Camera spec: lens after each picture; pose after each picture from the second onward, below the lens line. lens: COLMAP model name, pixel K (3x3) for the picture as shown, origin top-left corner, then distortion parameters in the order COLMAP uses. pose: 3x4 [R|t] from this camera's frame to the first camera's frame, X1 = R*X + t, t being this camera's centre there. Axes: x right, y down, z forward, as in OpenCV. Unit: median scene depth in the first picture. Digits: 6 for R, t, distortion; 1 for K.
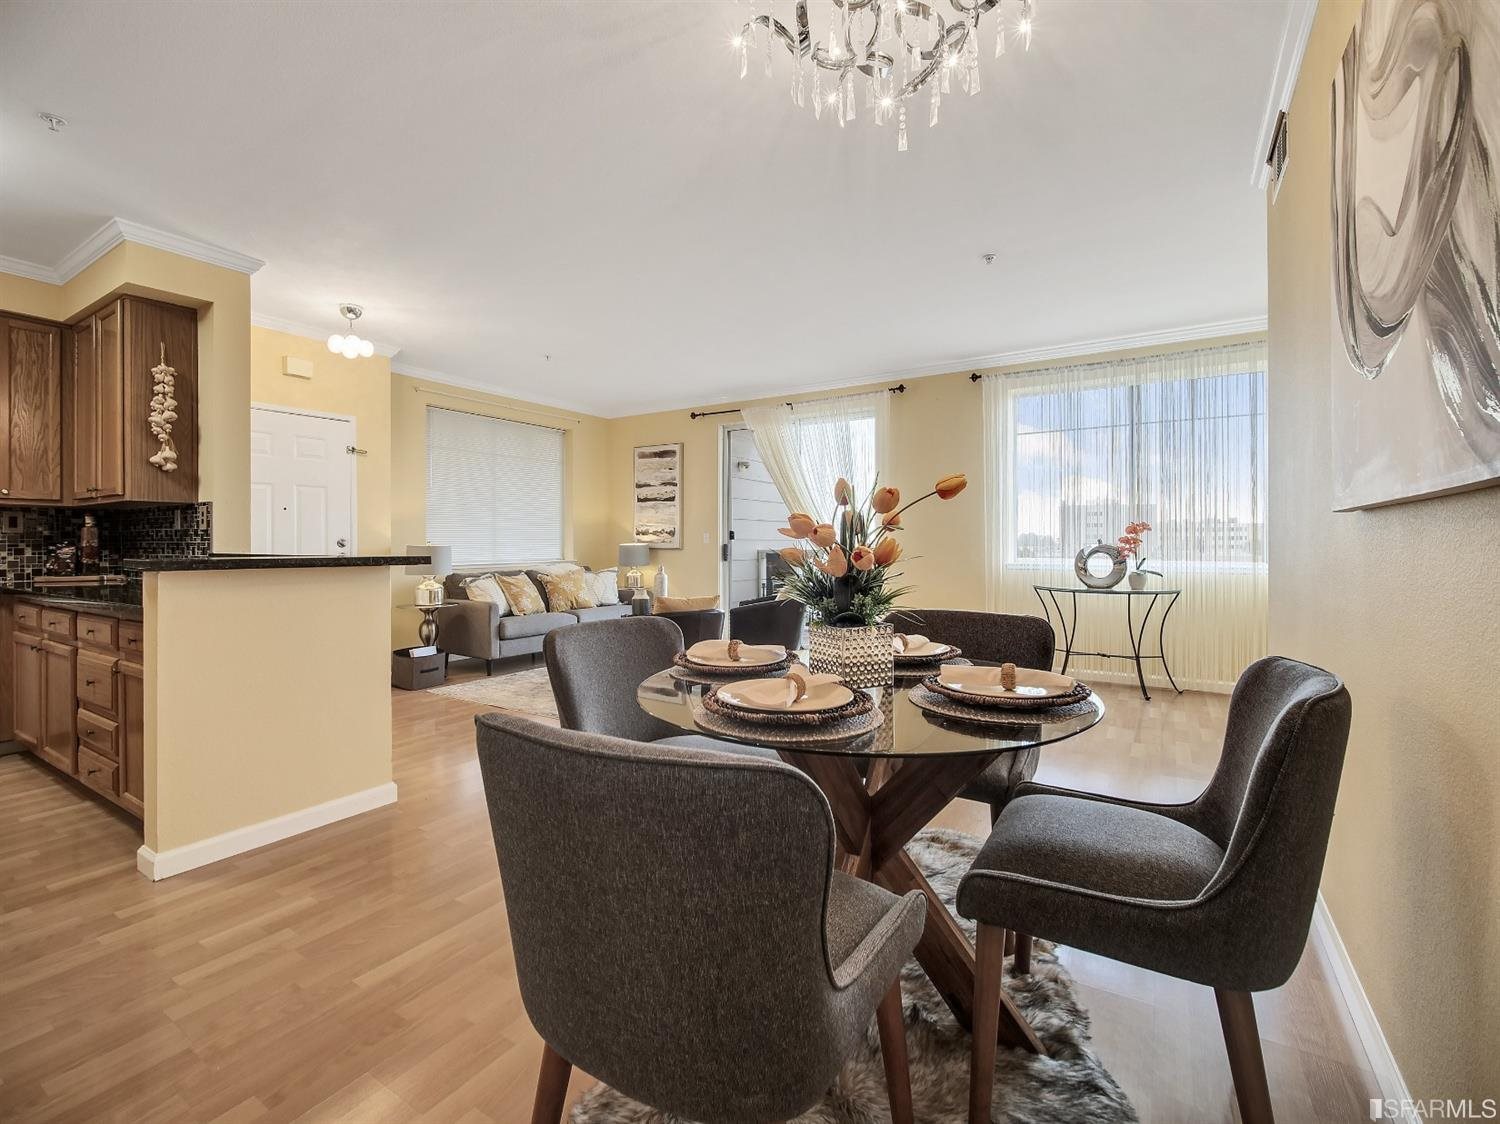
lens RADIAL K [[676.7, 0, 744.5], [0, 676.7, 543.1], [0, 0, 1]] dist [-0.000672, -0.000824]
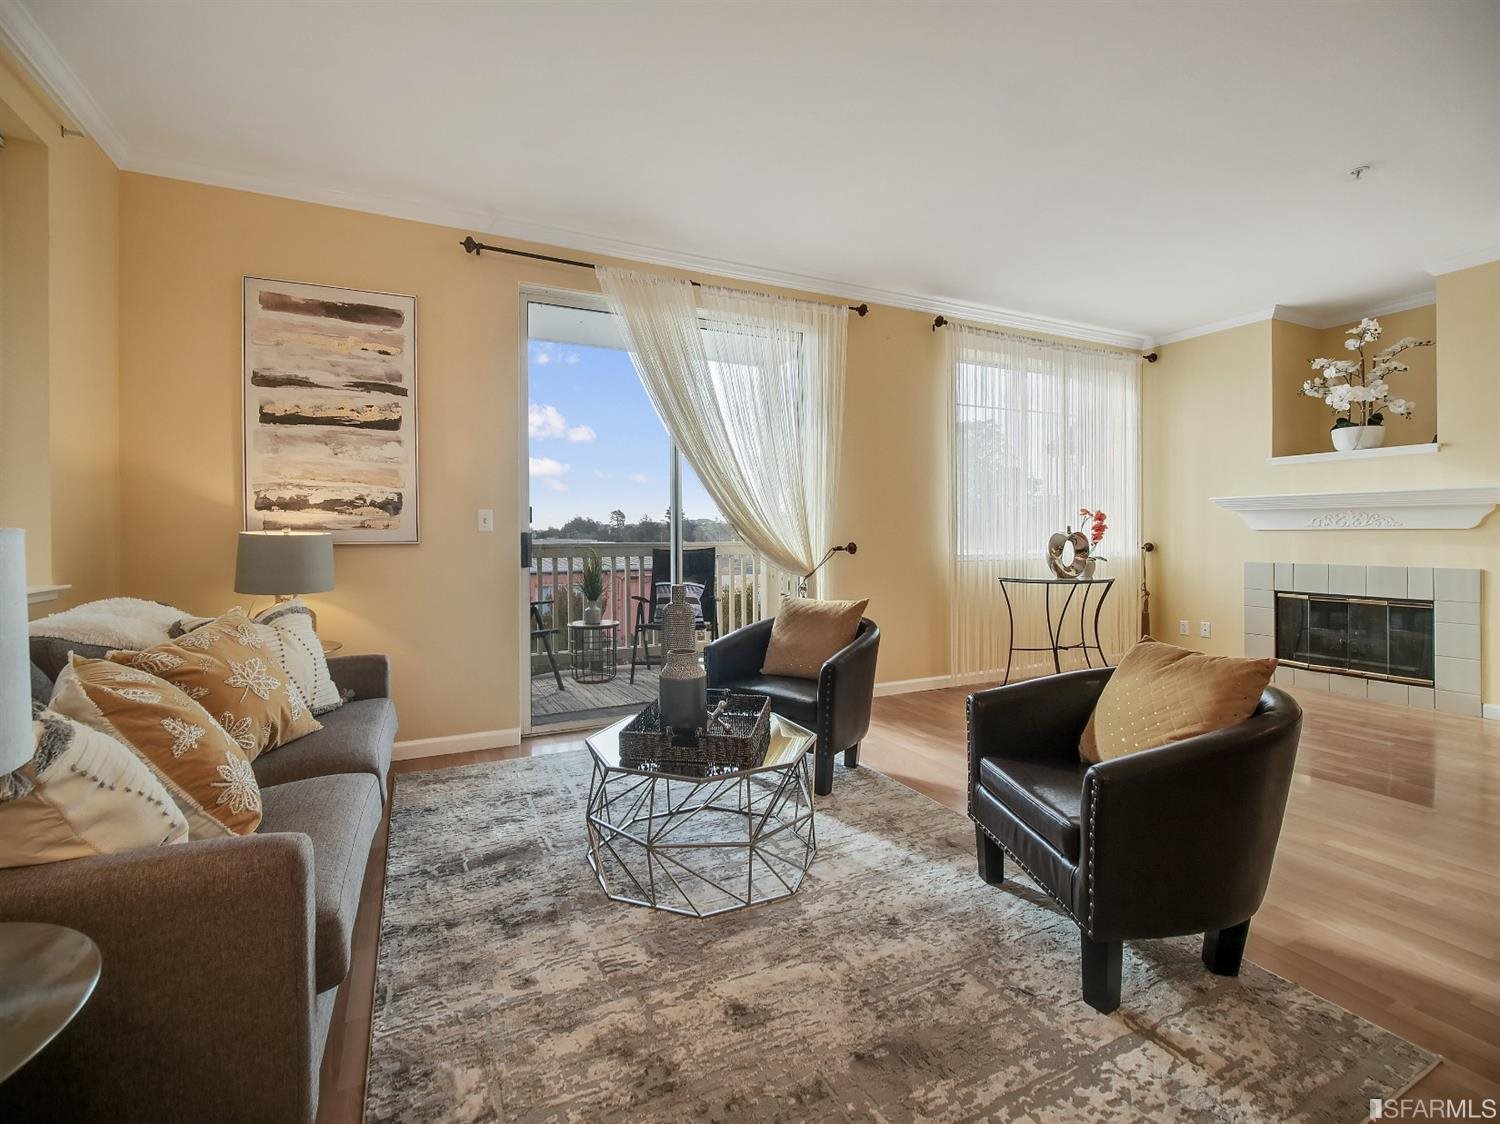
lens RADIAL K [[680.6, 0, 741.9], [0, 680.6, 534.5], [0, 0, 1]] dist [0.000667, -0.005723]
pose [[0.528566, -0.001071, 0.848891, -0.442113], [0.002272, 0.999997, -0.000152, 0.004288], [-0.848889, 0.002009, 0.528568, 0.744615]]
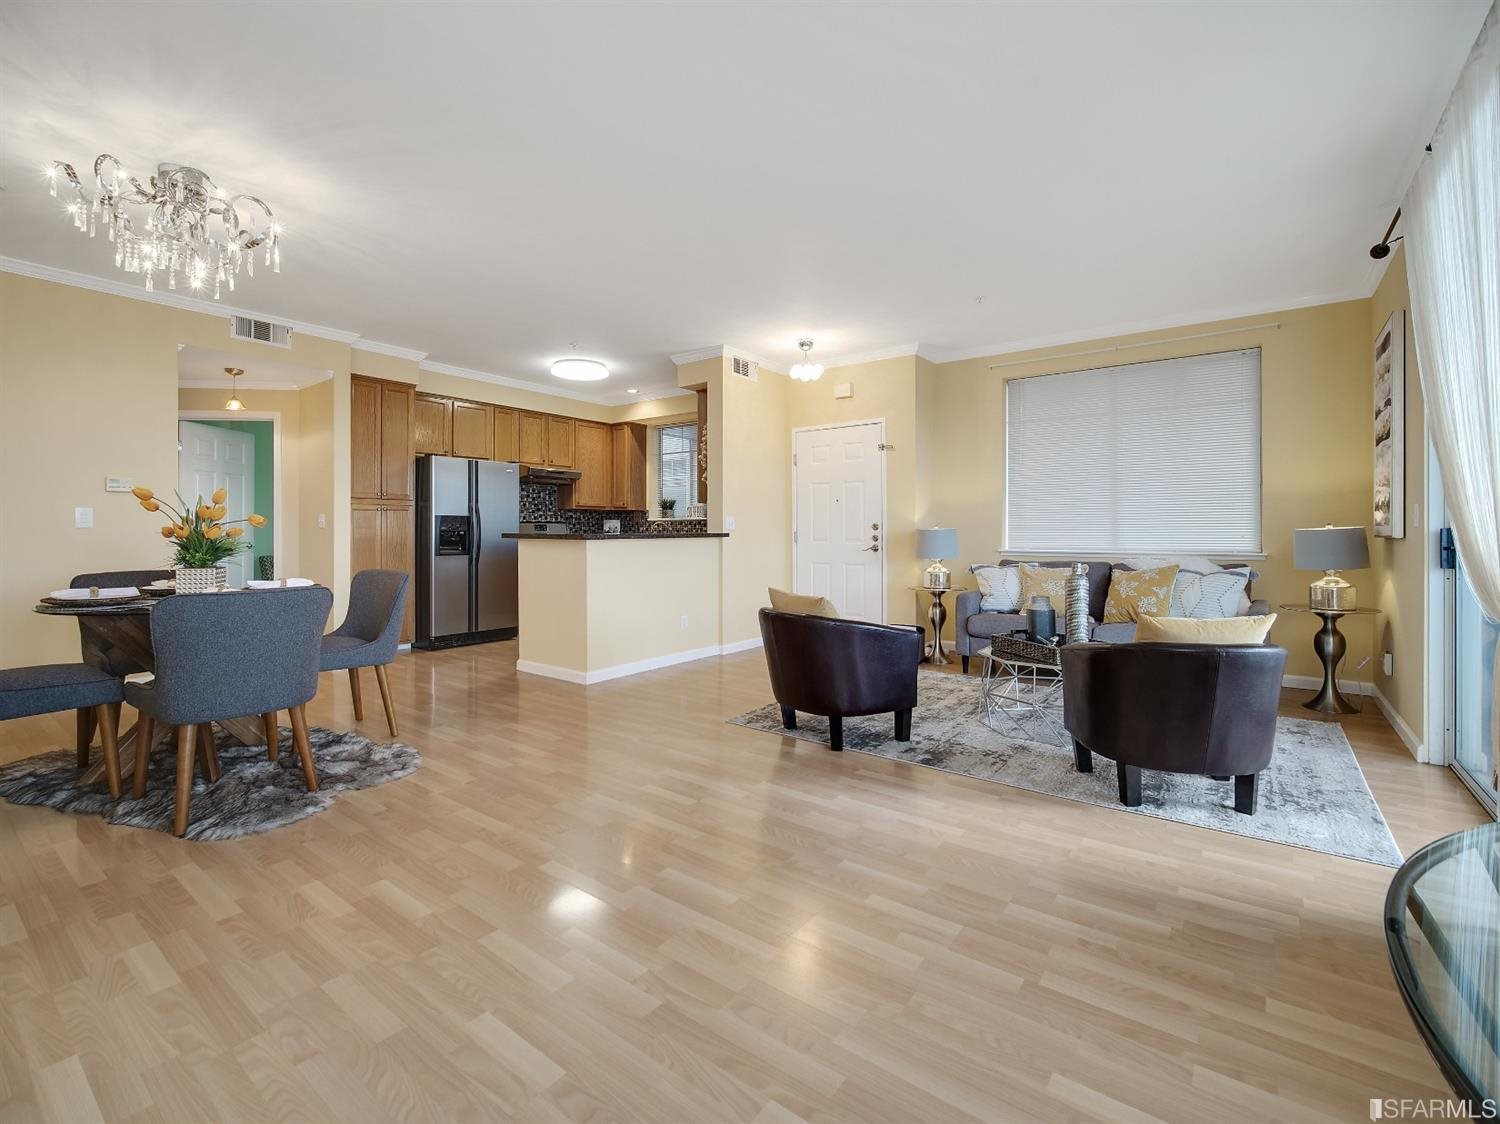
lens RADIAL K [[680.6, 0, 741.9], [0, 680.6, 534.5], [0, 0, 1]] dist [0.000667, -0.005723]
pose [[-0.092401, 0.008212, -0.995688, 0.523851], [-0.001281, 0.999964, 0.008366, 0.003426], [0.995721, 0.002048, -0.092388, 0.742710]]
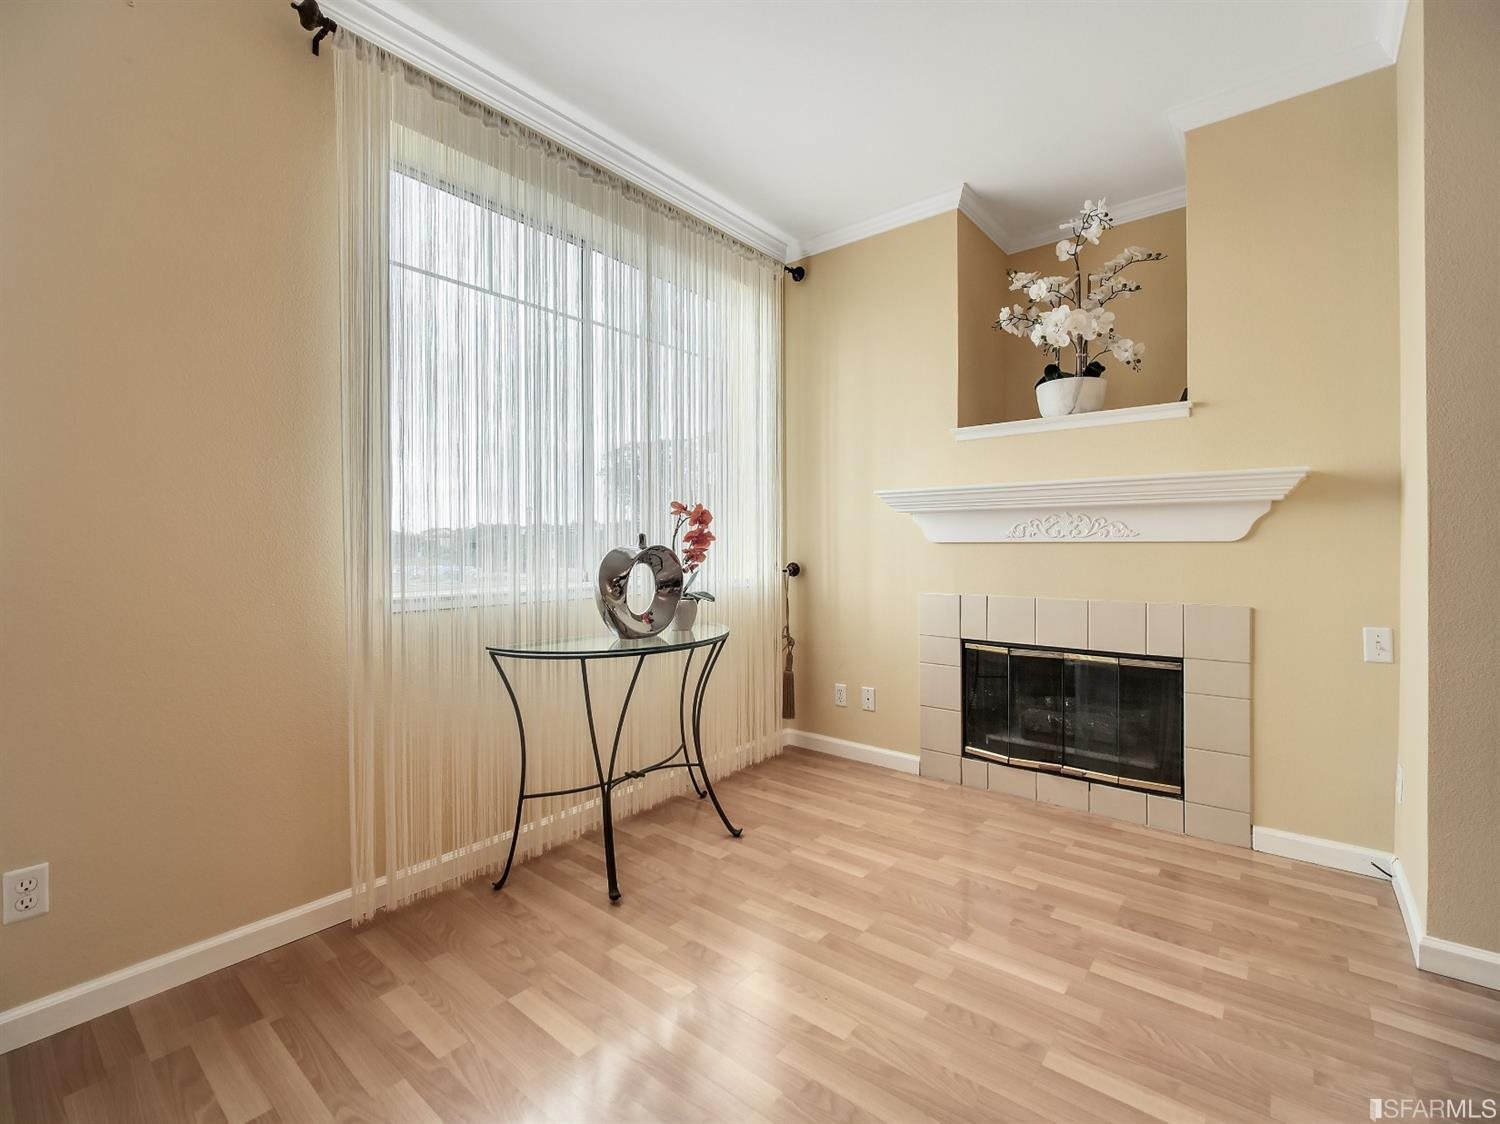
lens RADIAL K [[676.7, 0, 744.5], [0, 676.7, 543.1], [0, 0, 1]] dist [-0.000672, -0.000824]
pose [[0.134478, 0.004667, 0.990906, 0.052713], [0.002580, 0.999984, -0.005060, 0.002685], [-0.990913, 0.003237, 0.134464, 0.726678]]
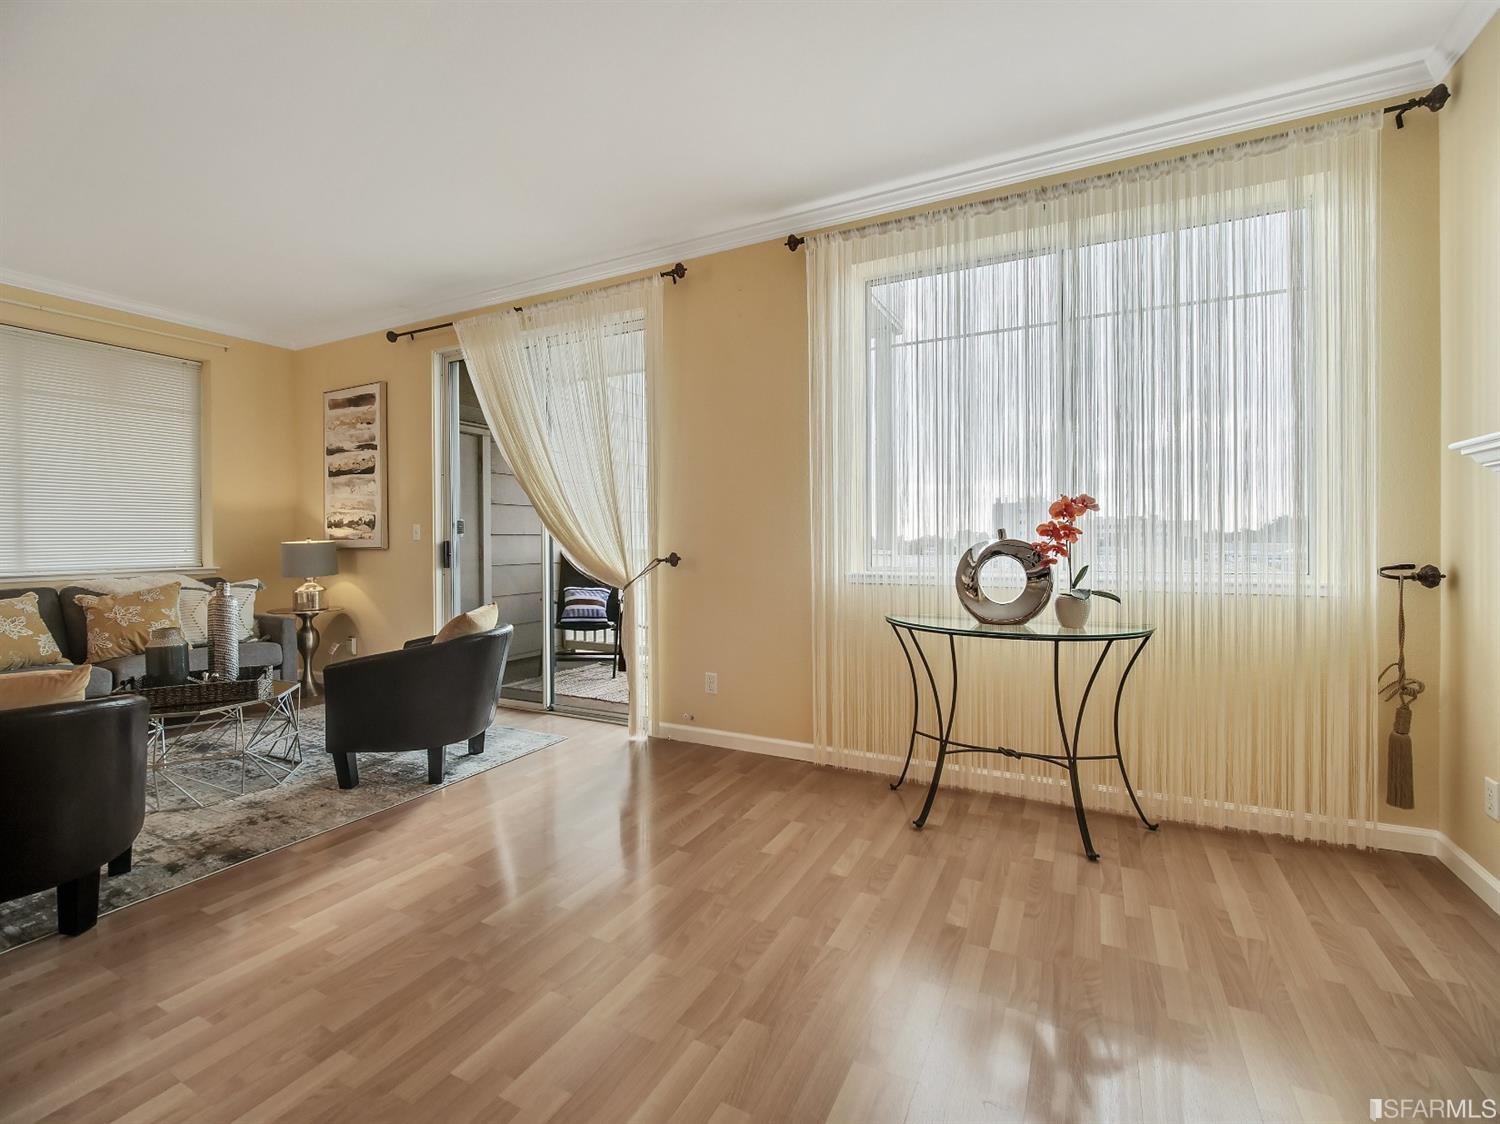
lens RADIAL K [[676.7, 0, 744.5], [0, 676.7, 543.1], [0, 0, 1]] dist [-0.000672, -0.000824]
pose [[0.996924, -0.003506, 0.078298, 0.244552], [0.003174, 0.999985, 0.004361, 0.001961], [-0.078312, -0.004099, 0.996920, 0.423956]]
